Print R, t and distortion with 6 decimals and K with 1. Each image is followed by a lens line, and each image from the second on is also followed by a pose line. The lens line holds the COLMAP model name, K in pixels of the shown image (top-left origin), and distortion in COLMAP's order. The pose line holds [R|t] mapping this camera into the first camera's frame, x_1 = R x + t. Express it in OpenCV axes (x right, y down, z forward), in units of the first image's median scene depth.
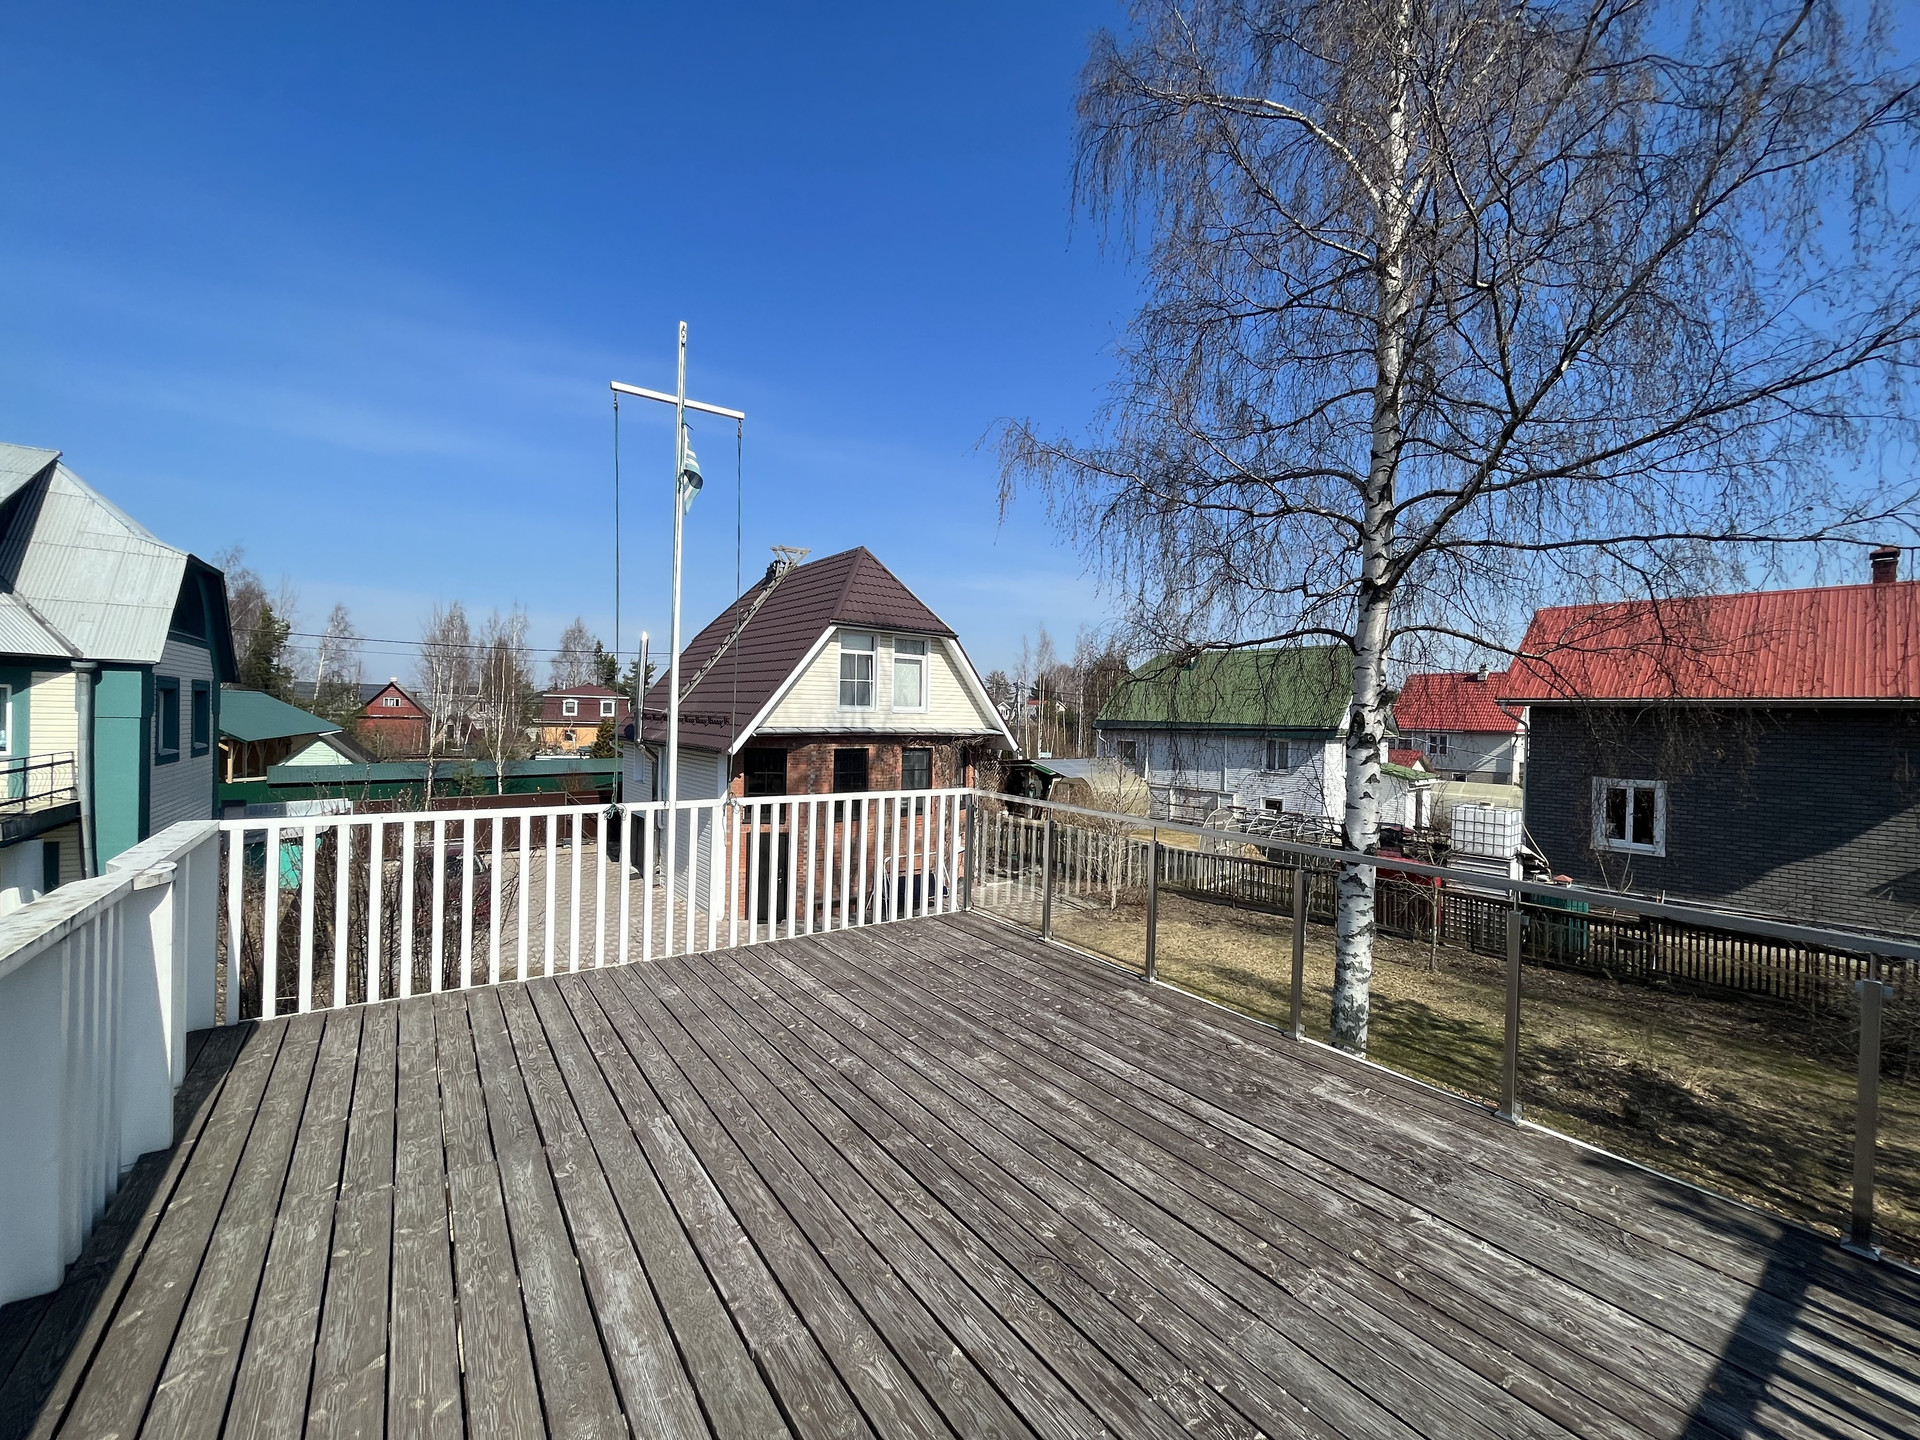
lens RADIAL K [[774.0, 0, 969.1], [0, 774.0, 713.8], [0, 0, 1]] dist [-0.003076, 0.000070]
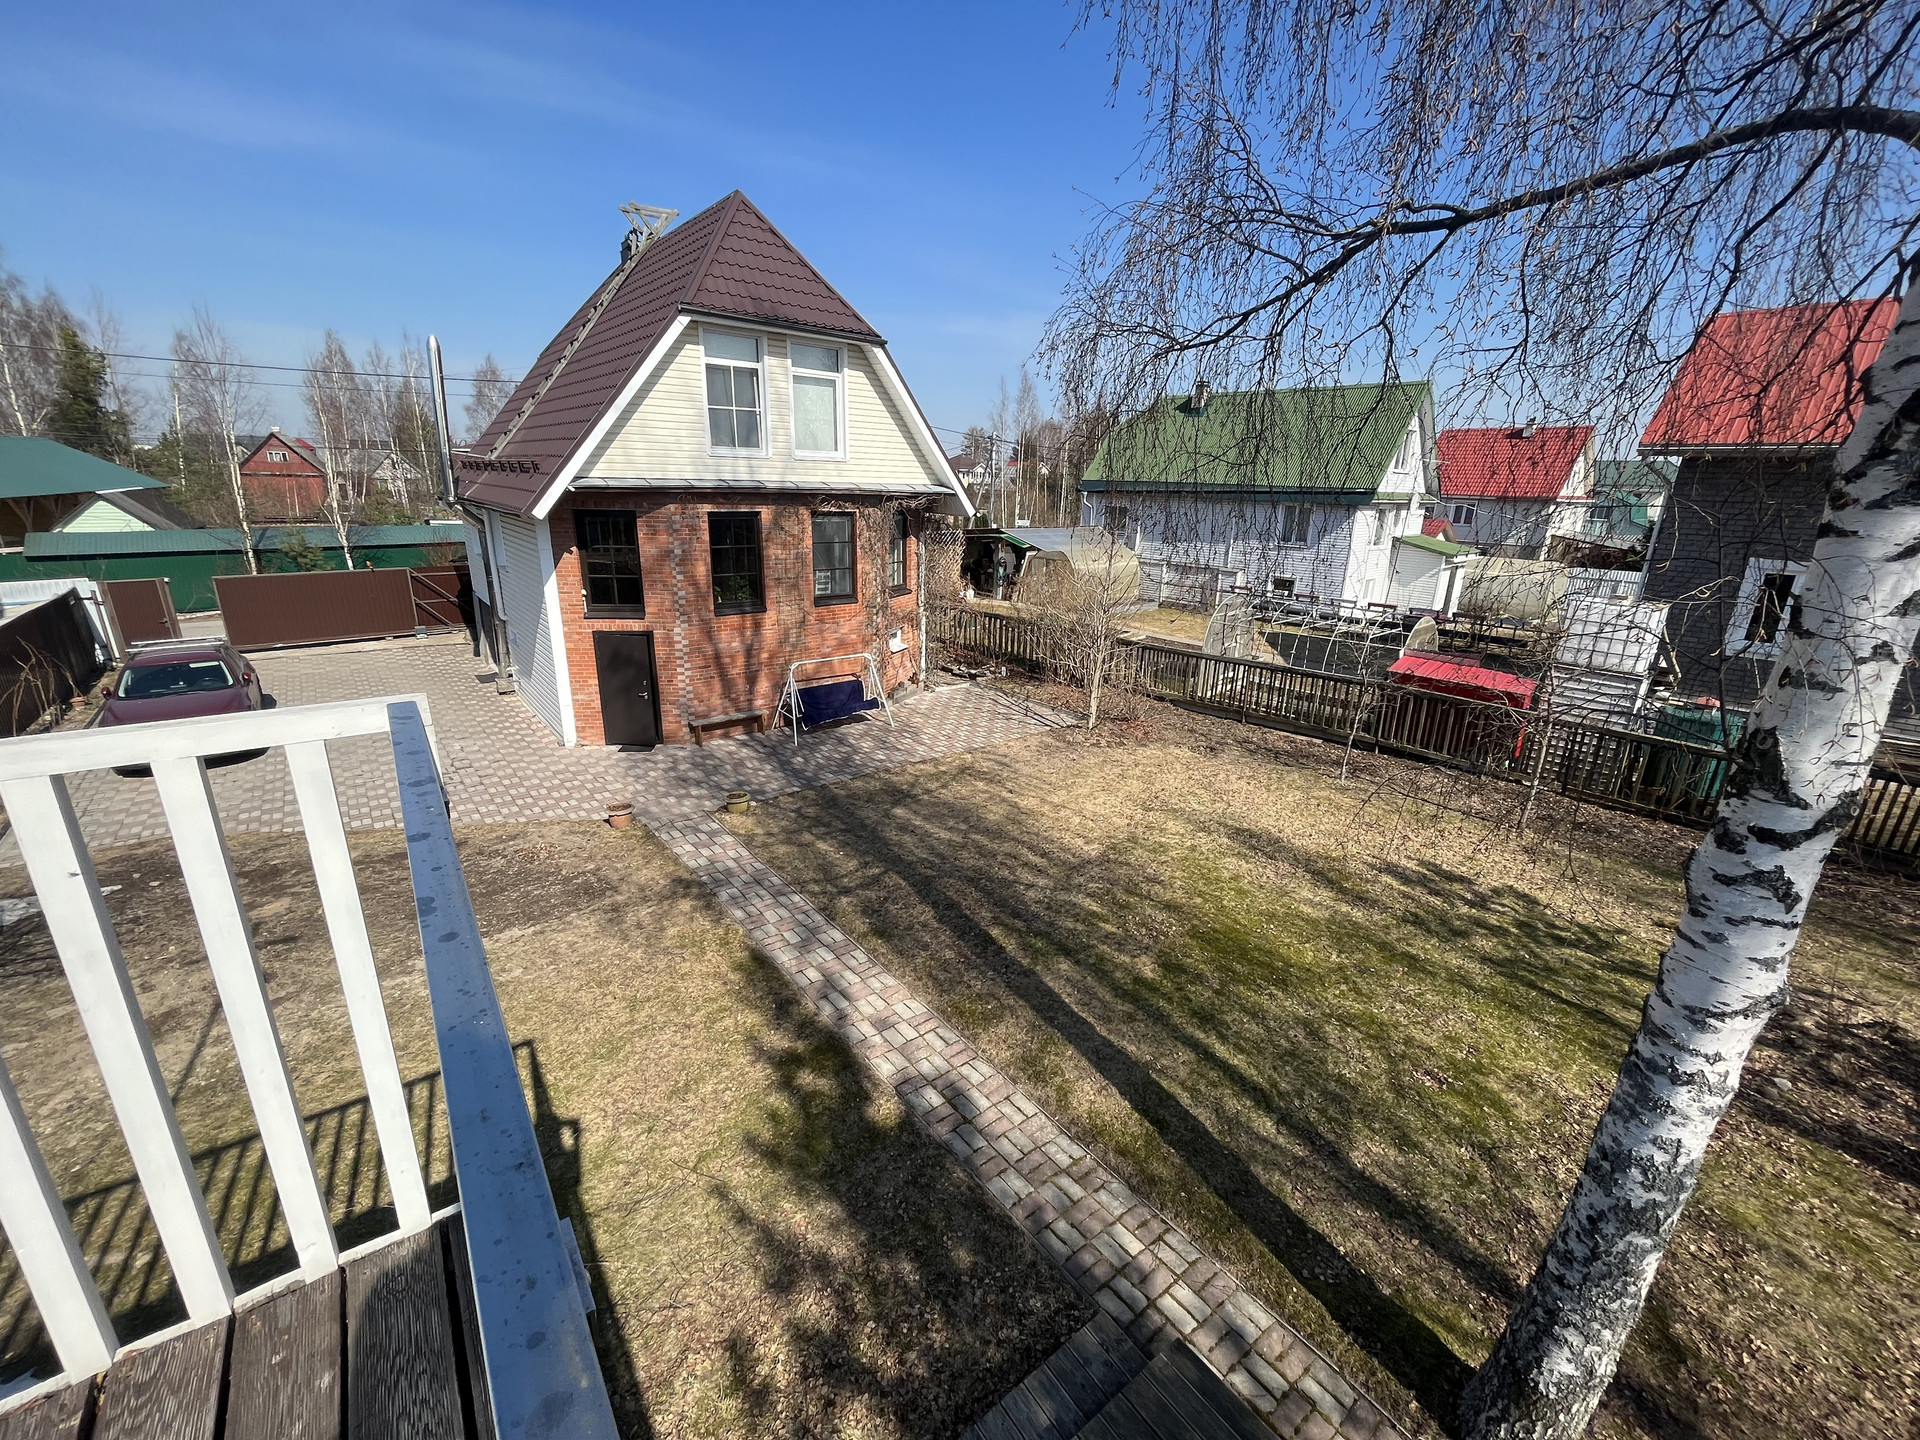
lens RADIAL K [[774.0, 0, 968.9], [0, 774.0, 722.6], [0, 0, 1]] dist [-0.003076, 0.000070]
pose [[0.999684, -0.000825, 0.025114, 0.042848], [-0.006786, 0.953454, 0.301461, 0.013979], [-0.024194, -0.301536, 0.953148, 0.258760]]
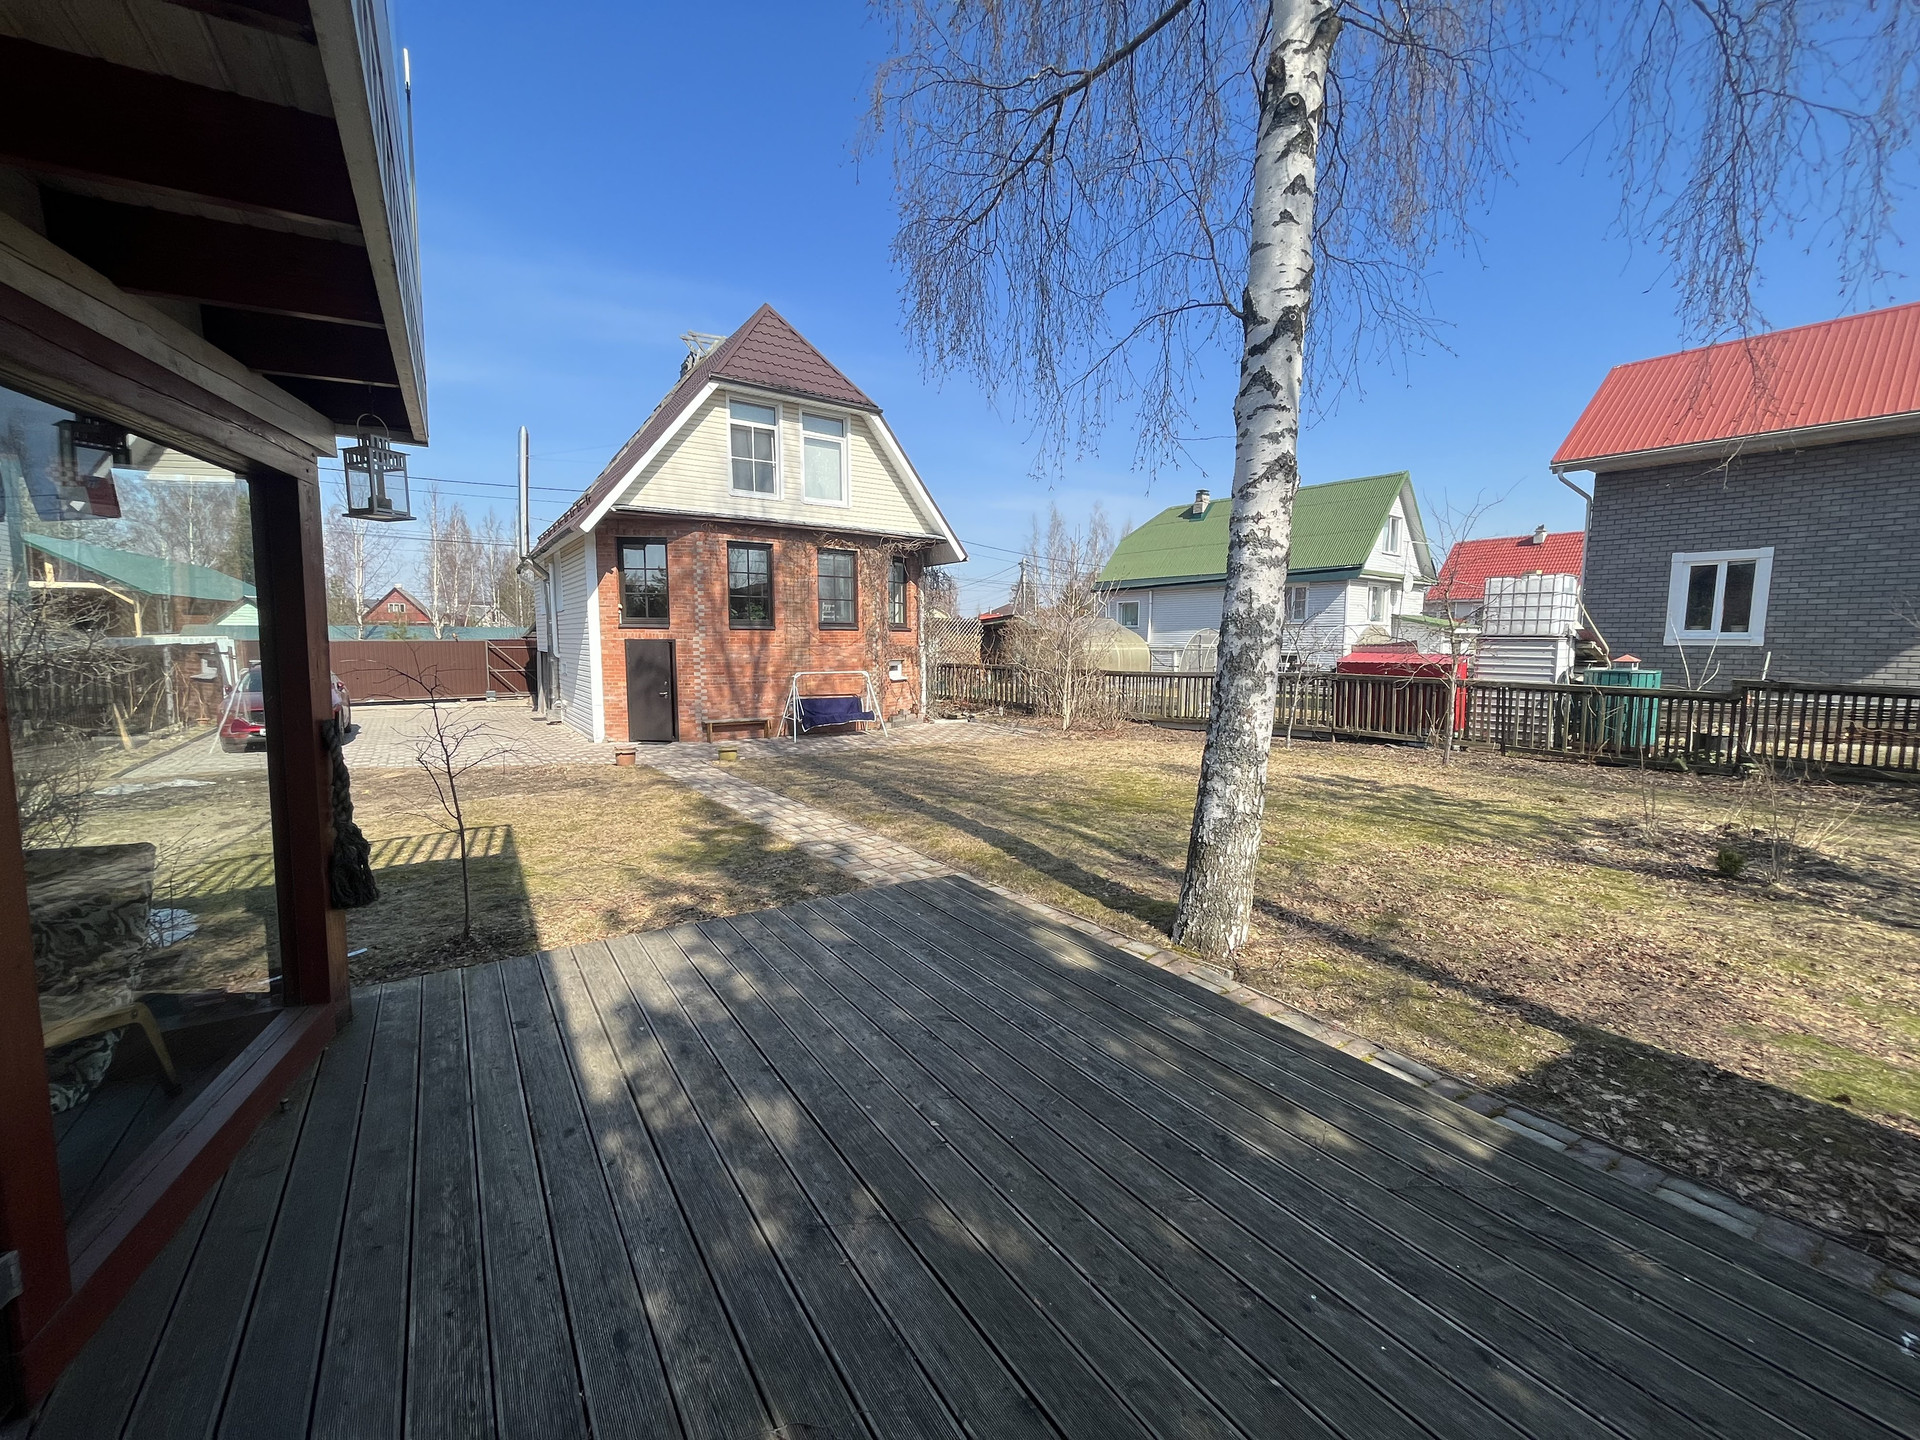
lens RADIAL K [[774.0, 0, 969.1], [0, 774.0, 713.5], [0, 0, 1]] dist [-0.003076, 0.000070]
pose [[0.998824, -0.012011, -0.046966, 0.119057], [0.016571, 0.995054, 0.097941, 0.148280], [0.045557, -0.098604, 0.994083, 0.159713]]
